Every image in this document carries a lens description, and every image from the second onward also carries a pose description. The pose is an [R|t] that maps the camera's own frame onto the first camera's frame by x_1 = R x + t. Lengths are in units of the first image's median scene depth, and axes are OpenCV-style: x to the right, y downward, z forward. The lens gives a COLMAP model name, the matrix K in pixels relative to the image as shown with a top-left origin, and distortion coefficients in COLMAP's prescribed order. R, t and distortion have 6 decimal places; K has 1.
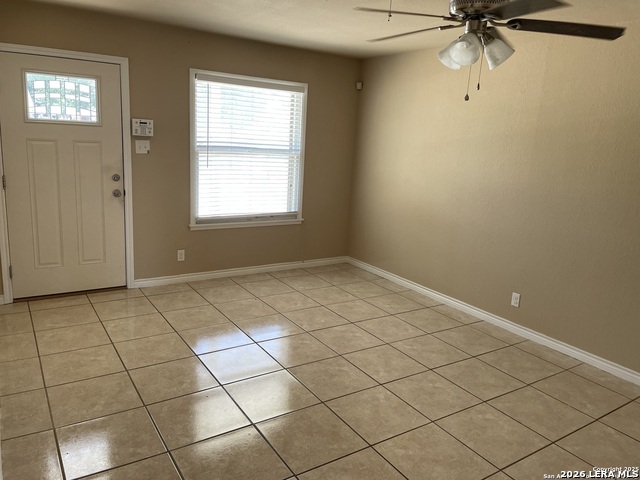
lens RADIAL K [[477.1, 0, 319.6], [0, 477.1, 235.7], [0, 0, 1]] dist [0.027795, -0.067538]
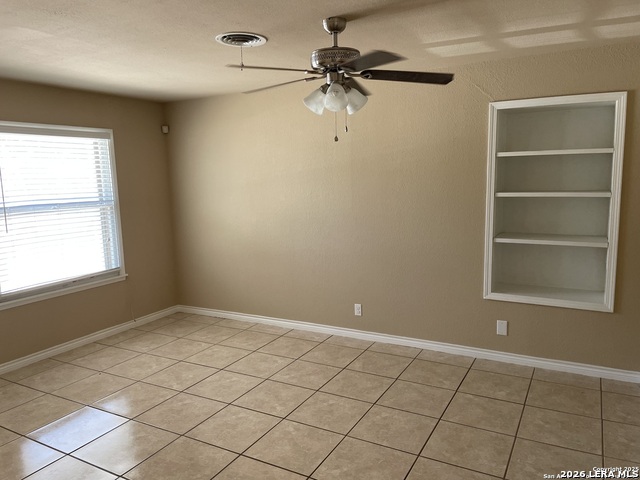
lens RADIAL K [[477.1, 0, 325.9], [0, 477.1, 236.5], [0, 0, 1]] dist [0.027795, -0.067538]
pose [[0.876332, -0.142667, 0.460096, -0.142138], [0.176012, 0.983926, -0.030150, -0.014986], [-0.448399, 0.107404, 0.887357, 0.014861]]
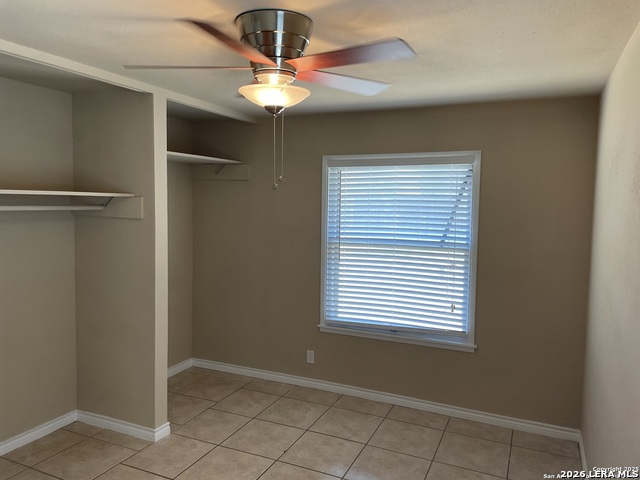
lens RADIAL K [[477.1, 0, 319.5], [0, 477.1, 241.7], [0, 0, 1]] dist [0.027795, -0.067538]
pose [[0.521007, 0.019113, -0.853339, 0.535552], [-0.152711, 0.985706, -0.071161, -0.123568], [0.839781, 0.167389, 0.516478, 0.562943]]
